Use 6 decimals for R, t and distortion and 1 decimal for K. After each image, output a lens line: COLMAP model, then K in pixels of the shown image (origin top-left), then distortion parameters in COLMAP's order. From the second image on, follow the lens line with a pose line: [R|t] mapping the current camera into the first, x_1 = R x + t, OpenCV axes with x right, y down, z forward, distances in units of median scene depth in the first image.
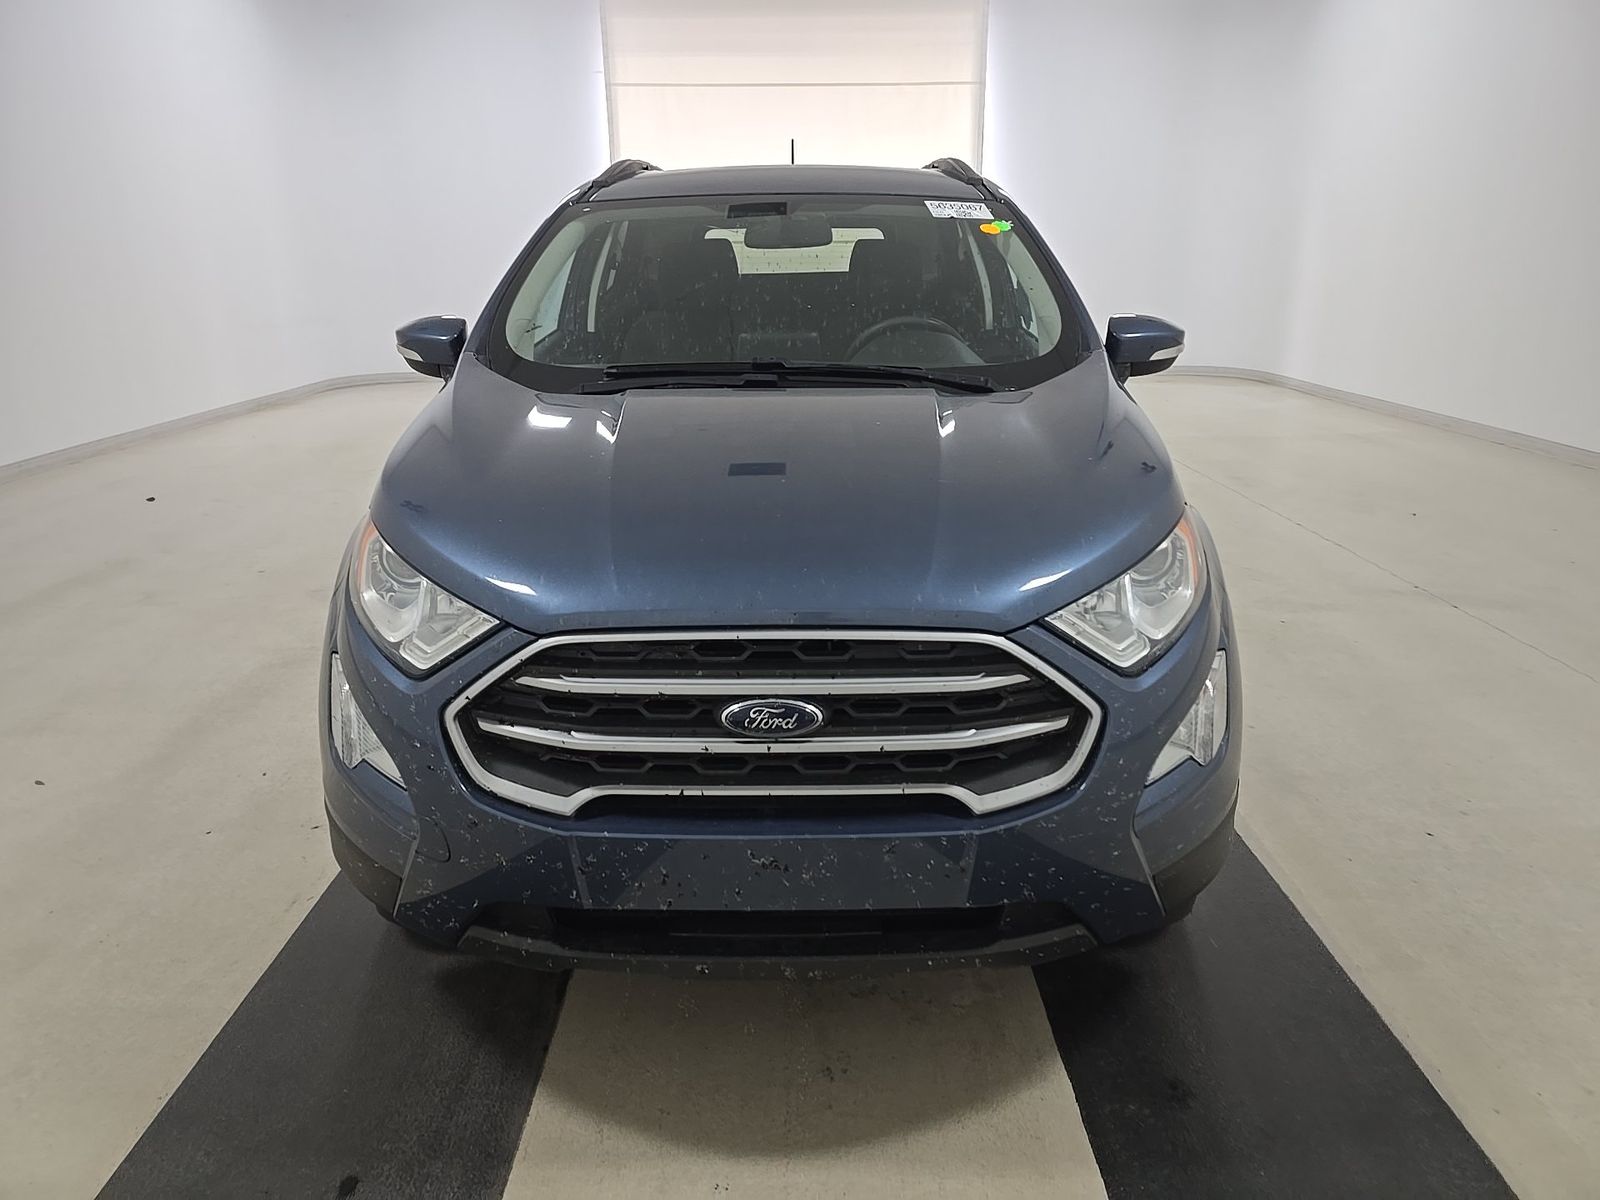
lens RADIAL K [[1089.4, 0, 802.6], [0, 1089.4, 601.4], [0, 0, 1]] dist [0.031995, -0.001817]
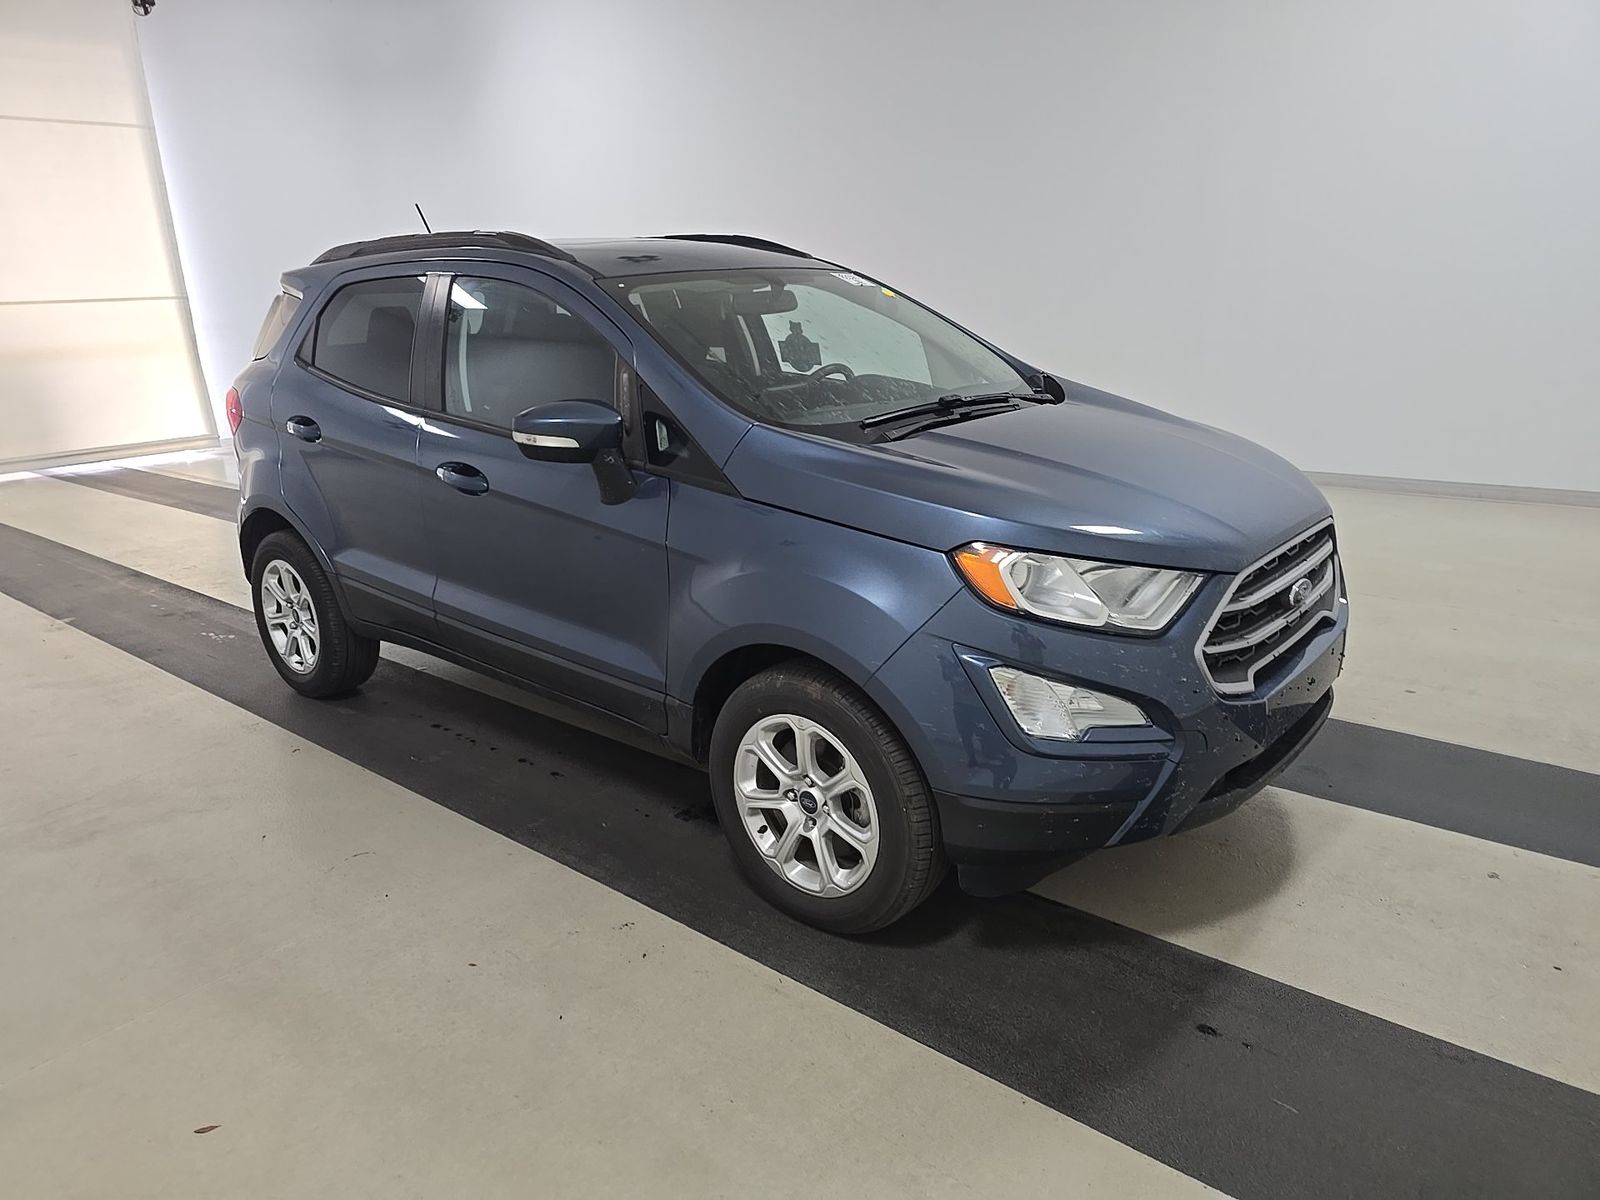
lens RADIAL K [[1089.4, 0, 803.3], [0, 1089.4, 600.9], [0, 0, 1]] dist [0.031995, -0.001817]
pose [[0.641496, -0.236179, 0.729865, -1.217926], [0.266662, 0.960748, 0.076515, -0.144565], [-0.719287, 0.145543, 0.679296, 0.303878]]
